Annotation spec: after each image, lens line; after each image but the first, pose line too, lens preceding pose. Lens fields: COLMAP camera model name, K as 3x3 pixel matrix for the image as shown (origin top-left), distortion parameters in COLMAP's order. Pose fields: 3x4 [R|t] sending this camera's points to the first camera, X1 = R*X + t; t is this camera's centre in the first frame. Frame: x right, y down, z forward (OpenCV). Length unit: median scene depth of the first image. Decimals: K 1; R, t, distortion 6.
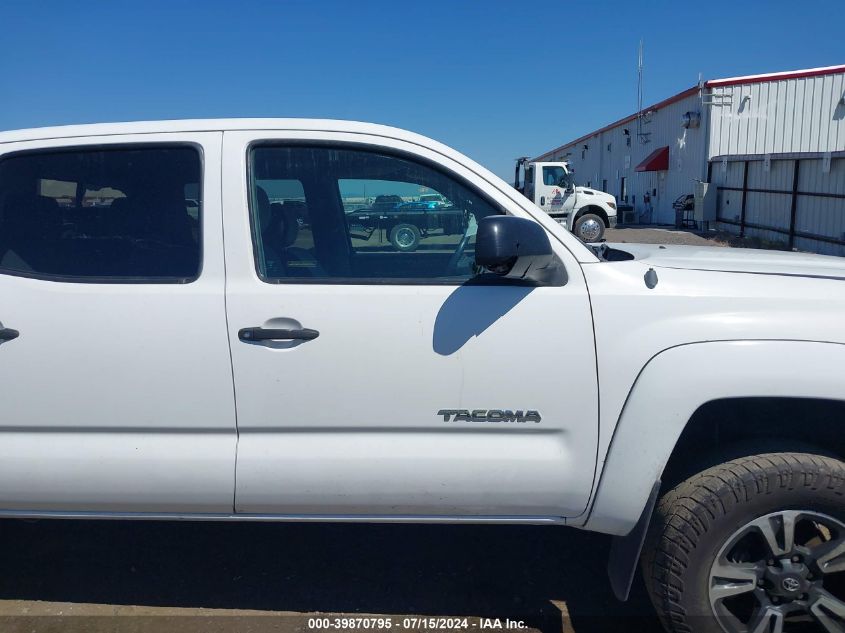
lens RADIAL K [[669.8, 0, 422.5], [0, 669.8, 316.5], [0, 0, 1]] dist [-0.004257, -0.013729]
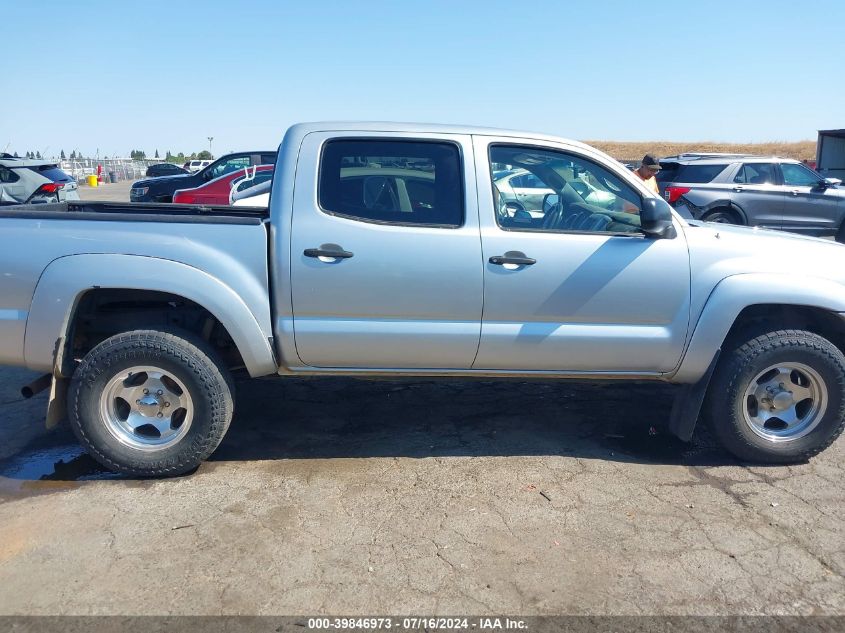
lens RADIAL K [[669.8, 0, 422.5], [0, 669.8, 316.5], [0, 0, 1]] dist [-0.004257, -0.013729]
pose [[0.988164, 0.025556, 0.151255, -0.680349], [-0.030520, 0.999066, 0.030589, 0.119877], [-0.150332, -0.034843, 0.988021, -0.623296]]
